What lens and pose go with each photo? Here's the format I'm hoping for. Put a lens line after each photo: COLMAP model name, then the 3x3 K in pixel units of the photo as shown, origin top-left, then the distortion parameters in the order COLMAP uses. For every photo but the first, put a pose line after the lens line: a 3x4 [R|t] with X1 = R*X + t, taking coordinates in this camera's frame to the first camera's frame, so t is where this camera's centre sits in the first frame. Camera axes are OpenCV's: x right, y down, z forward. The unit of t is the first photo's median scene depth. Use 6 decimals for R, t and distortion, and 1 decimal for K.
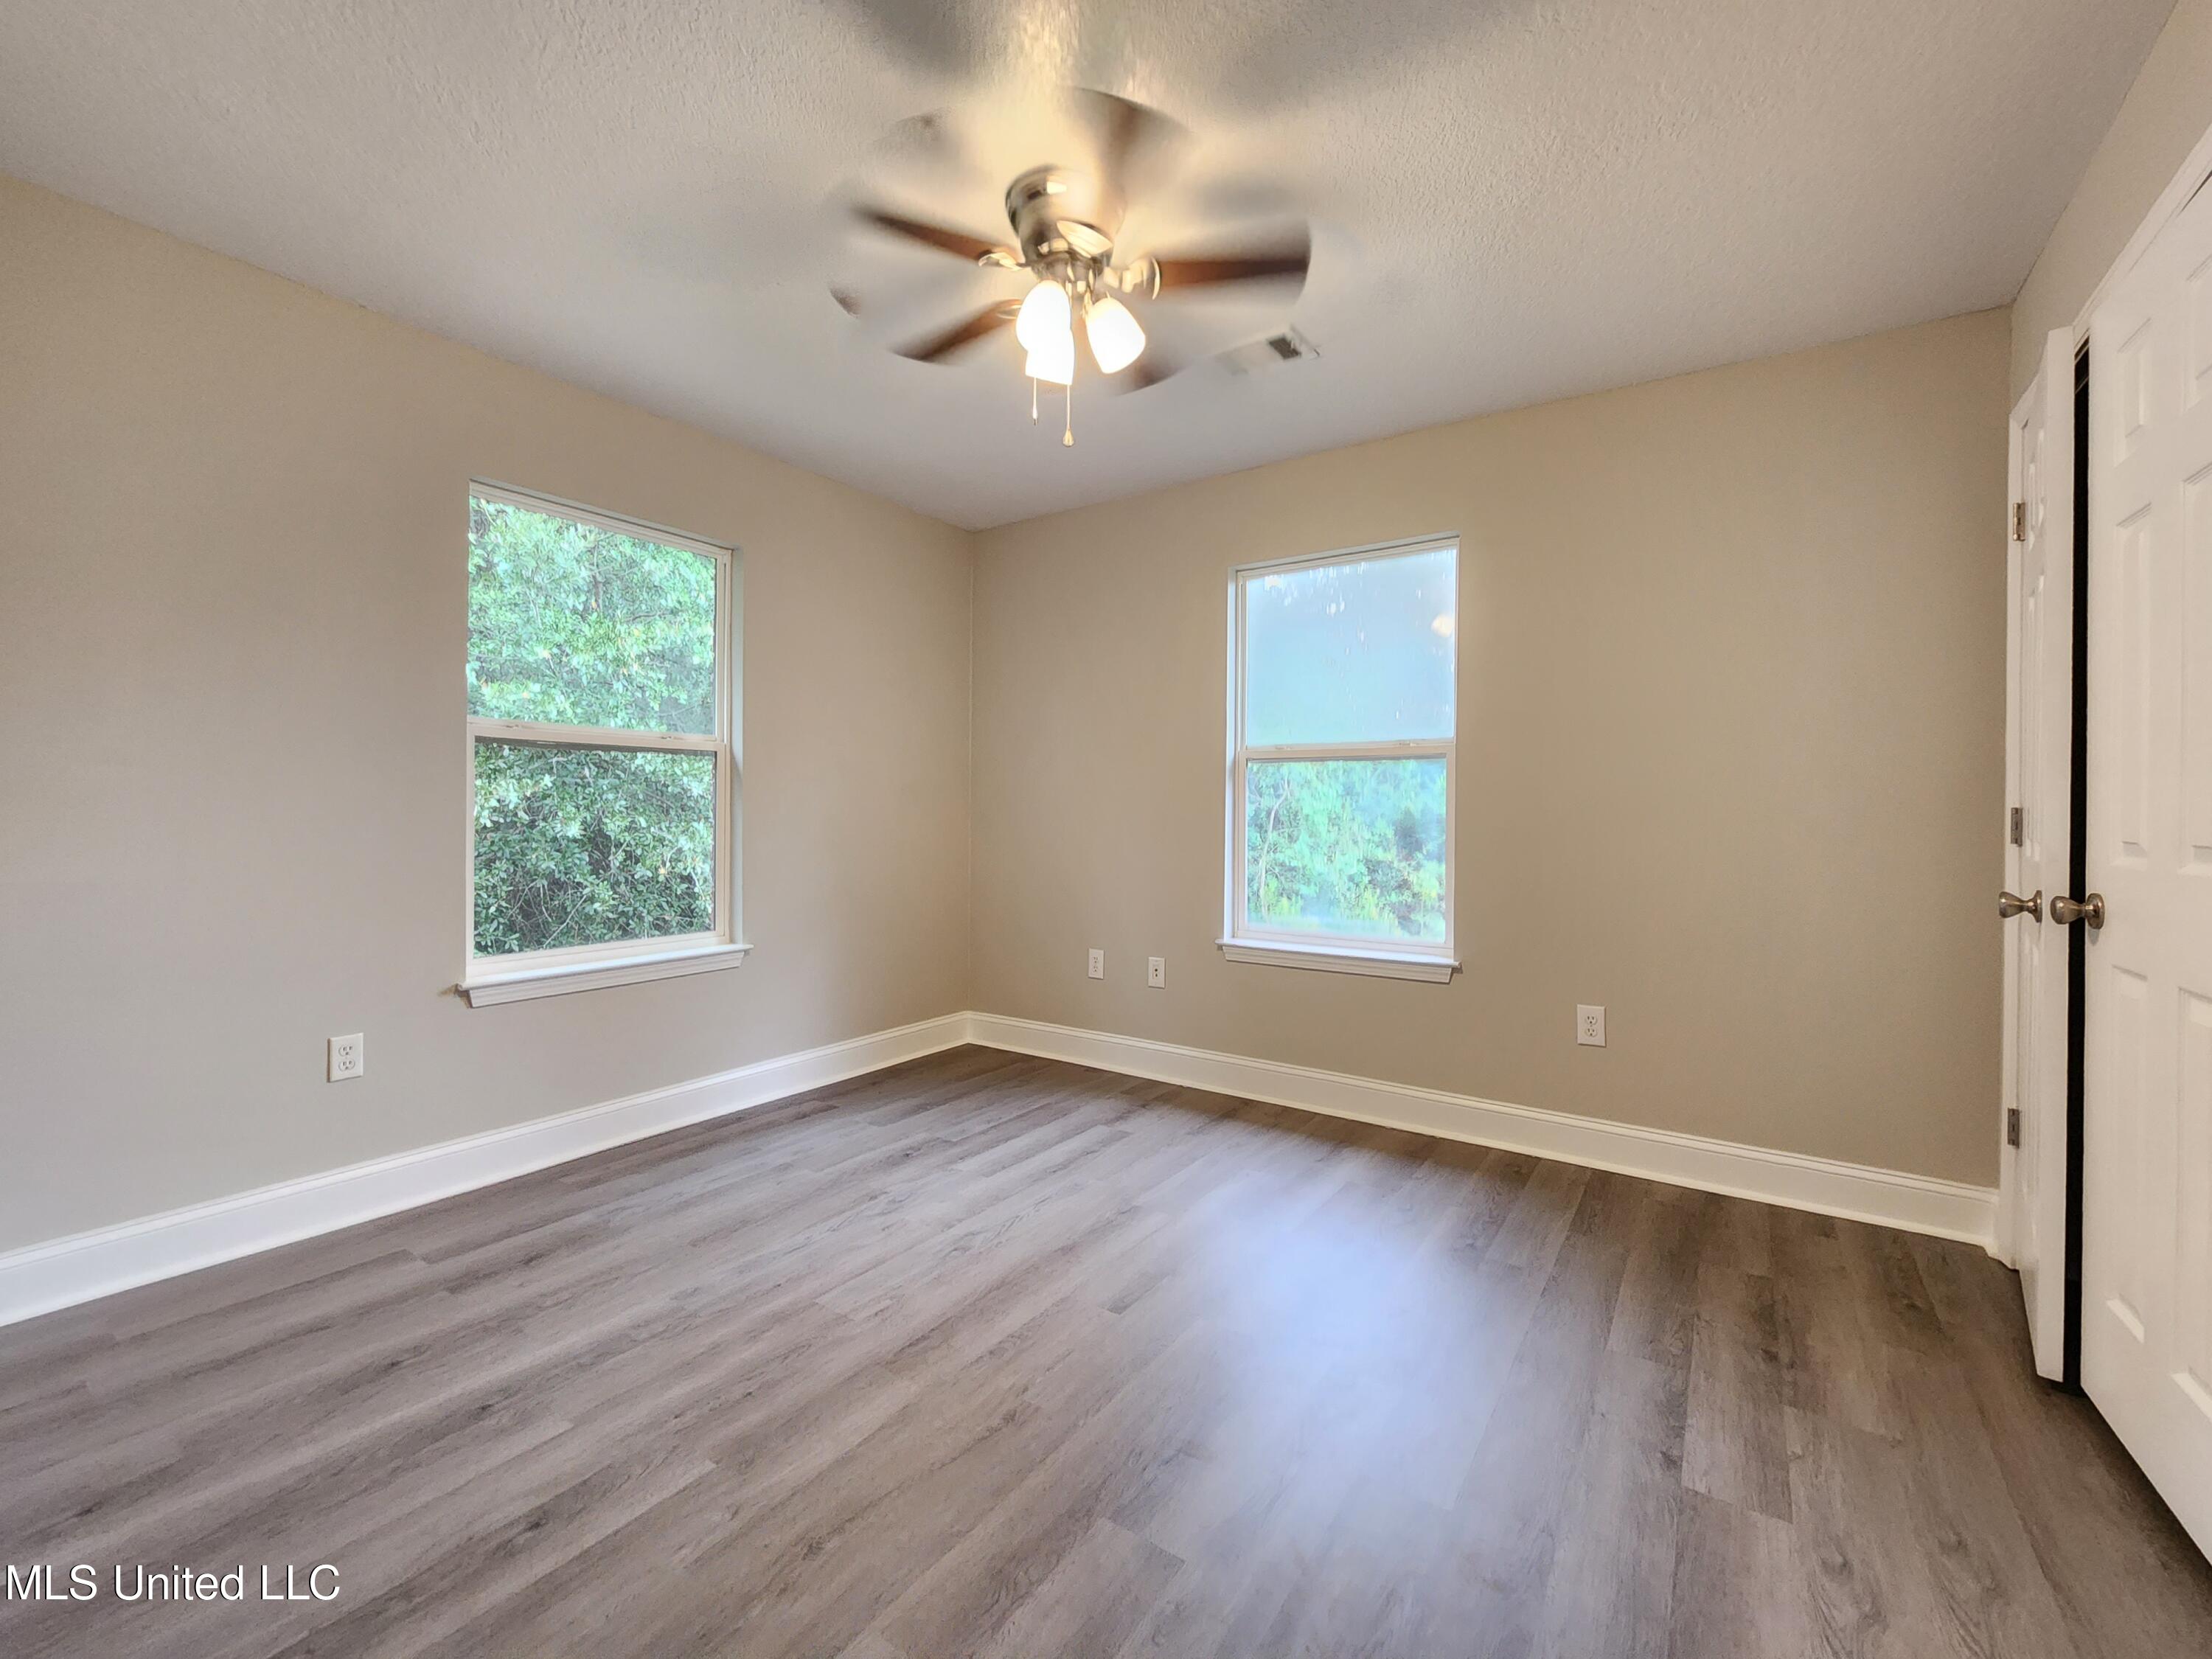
lens RADIAL K [[901.9, 0, 1117.7], [0, 901.9, 820.9], [0, 0, 1]] dist [-0.001676, -0.000354]
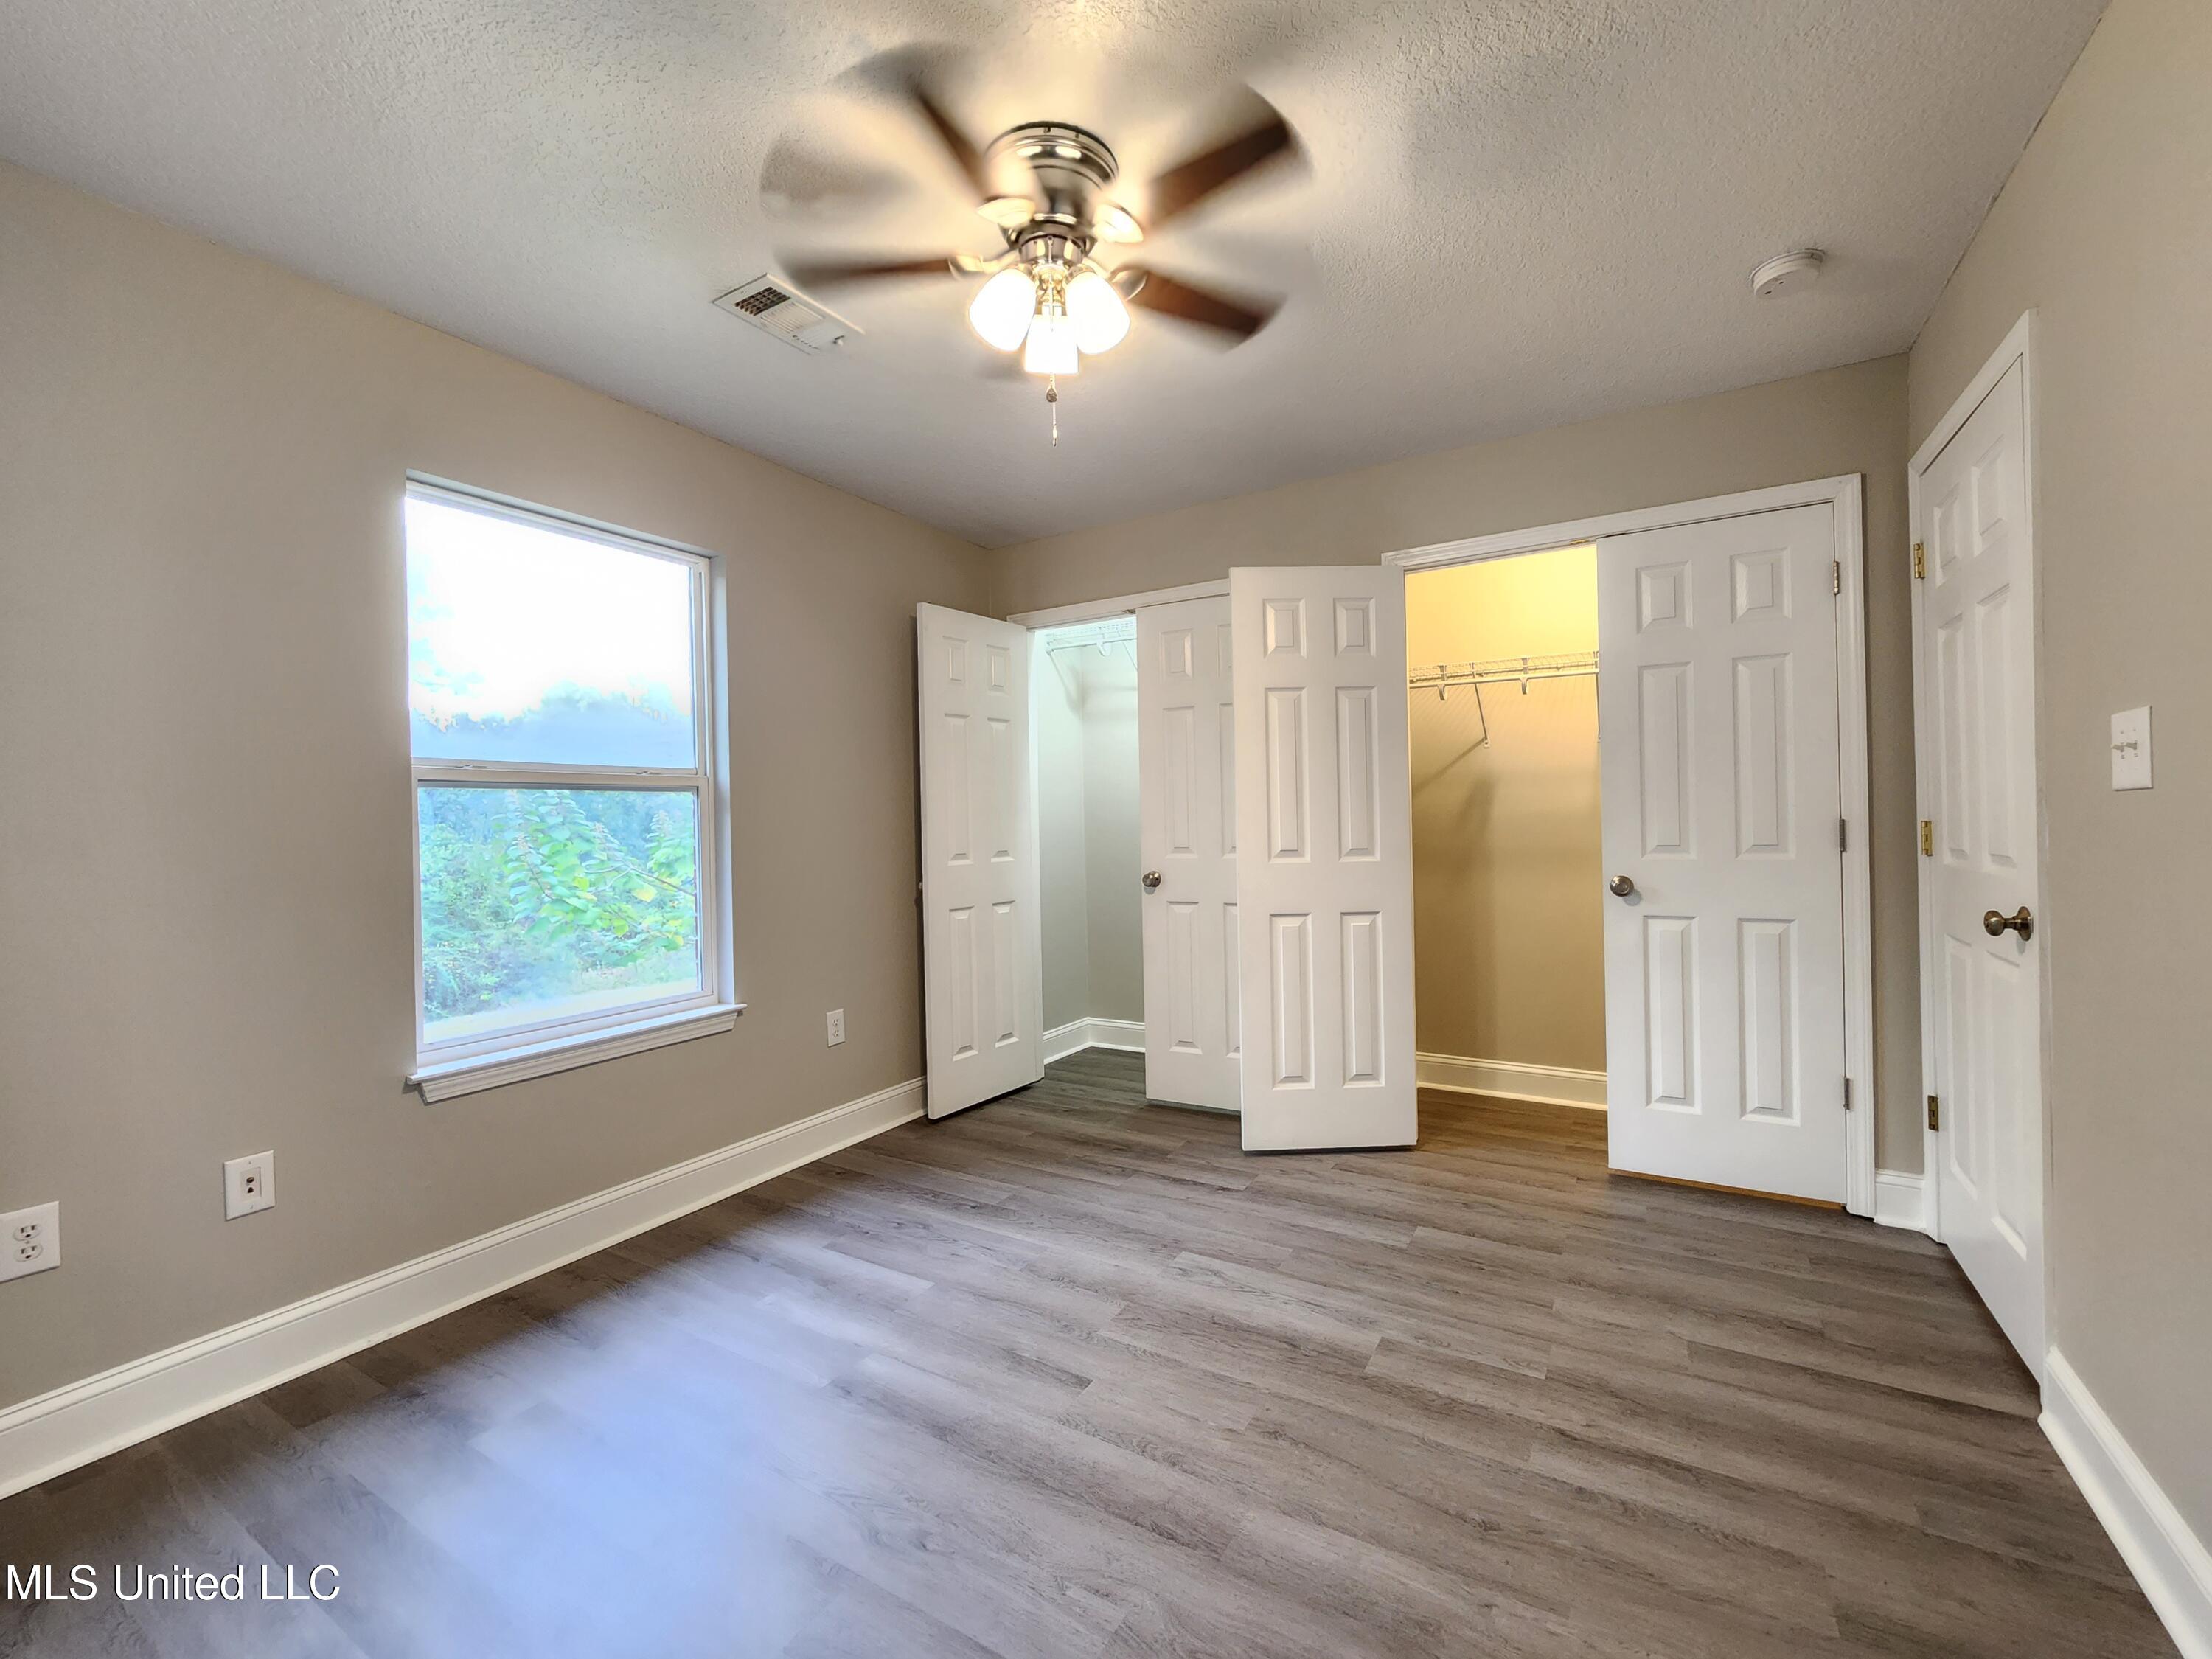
lens RADIAL K [[887.6, 0, 1133.6], [0, 887.6, 820.0], [0, 0, 1]] dist [0.026487, -0.010349]
pose [[-0.057985, -0.006018, 0.998299, -1.011093], [0.023777, 0.999690, 0.007407, -0.064898], [-0.998034, 0.024167, -0.057823, 1.051714]]
